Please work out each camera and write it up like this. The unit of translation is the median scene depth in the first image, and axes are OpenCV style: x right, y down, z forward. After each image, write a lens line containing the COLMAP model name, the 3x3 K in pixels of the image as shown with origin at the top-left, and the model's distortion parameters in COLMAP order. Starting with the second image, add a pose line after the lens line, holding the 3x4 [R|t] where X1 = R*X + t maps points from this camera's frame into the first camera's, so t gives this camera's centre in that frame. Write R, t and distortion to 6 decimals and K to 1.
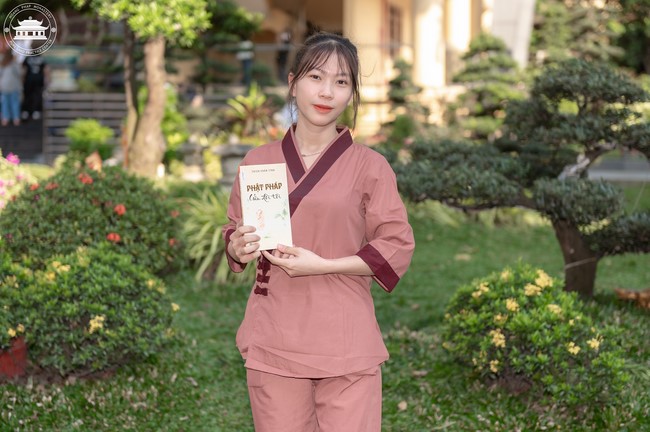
lens RADIAL K [[1232.3, 0, 324.8], [0, 1232.3, 214.8], [0, 0, 1]] dist [0.013708, 0.000000]
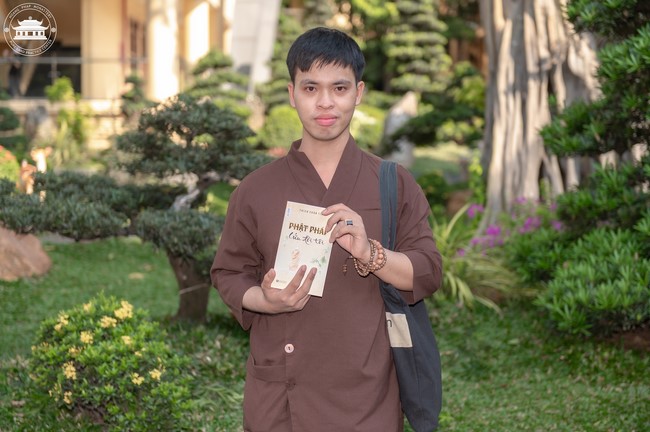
lens RADIAL K [[1193.9, 0, 325.2], [0, 1193.9, 217.0], [0, 0, 1]] dist [0.009347, 0.000000]
pose [[0.981237, -0.009367, 0.192579, 0.148603], [0.009918, 0.999949, -0.001897, -0.022704], [-0.192551, 0.003771, 0.981280, -0.019647]]
